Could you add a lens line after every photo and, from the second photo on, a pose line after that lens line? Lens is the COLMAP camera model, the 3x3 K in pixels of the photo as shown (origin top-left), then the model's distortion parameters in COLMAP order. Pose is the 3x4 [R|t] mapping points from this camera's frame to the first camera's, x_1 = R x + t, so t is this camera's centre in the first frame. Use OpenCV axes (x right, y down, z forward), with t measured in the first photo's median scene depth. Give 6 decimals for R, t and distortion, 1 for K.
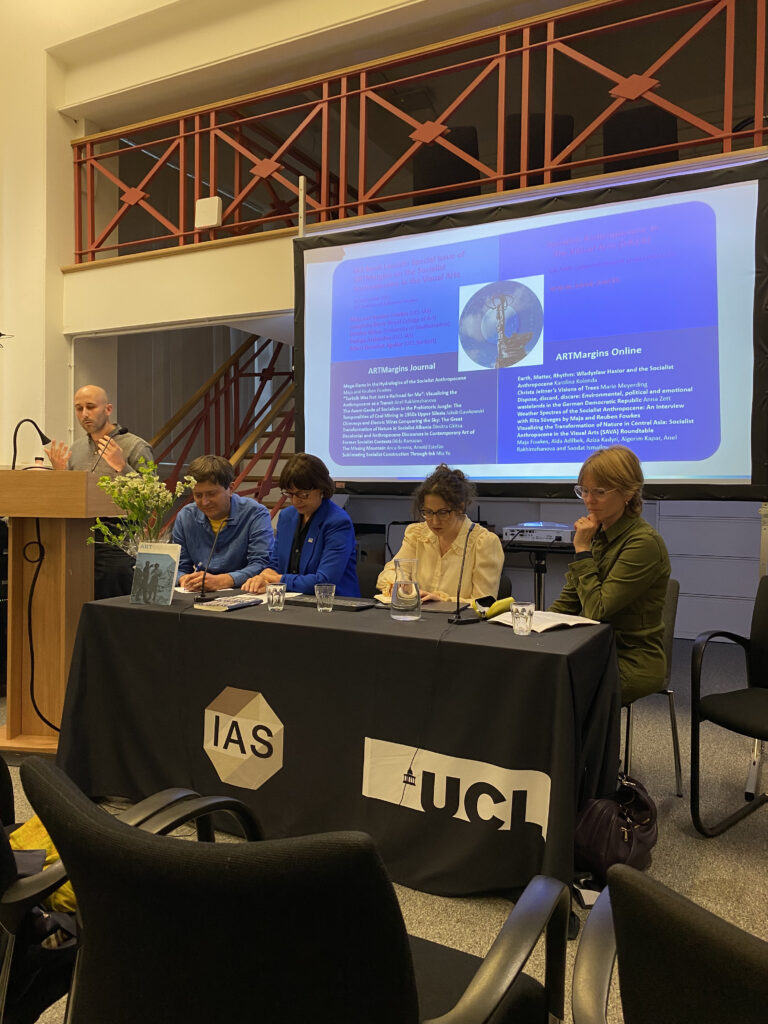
lens RADIAL K [[777.1, 0, 397.0], [0, 777.1, 514.3], [0, 0, 1]] dist [0.038845, -0.044953]
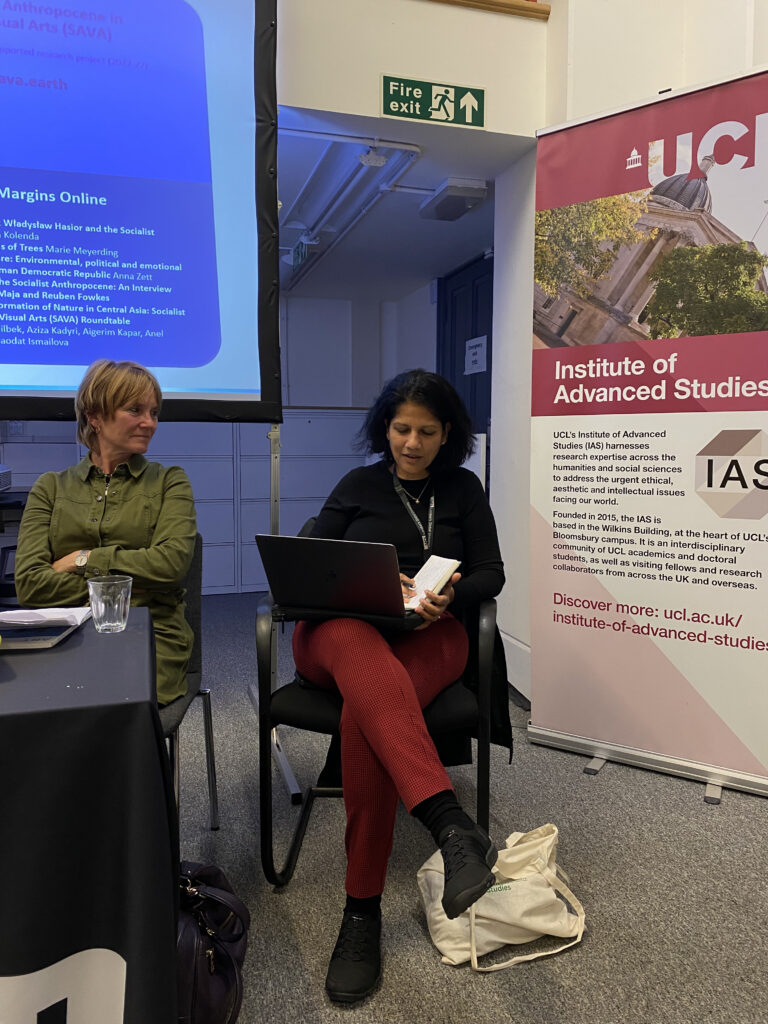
lens RADIAL K [[777.1, 0, 388.1], [0, 777.1, 509.8], [0, 0, 1]] dist [0.038845, -0.044953]
pose [[0.720961, -0.067180, 0.689711, -0.000101], [0.027286, 0.997270, 0.068615, 0.017687], [-0.692438, -0.030650, 0.720826, 0.302693]]
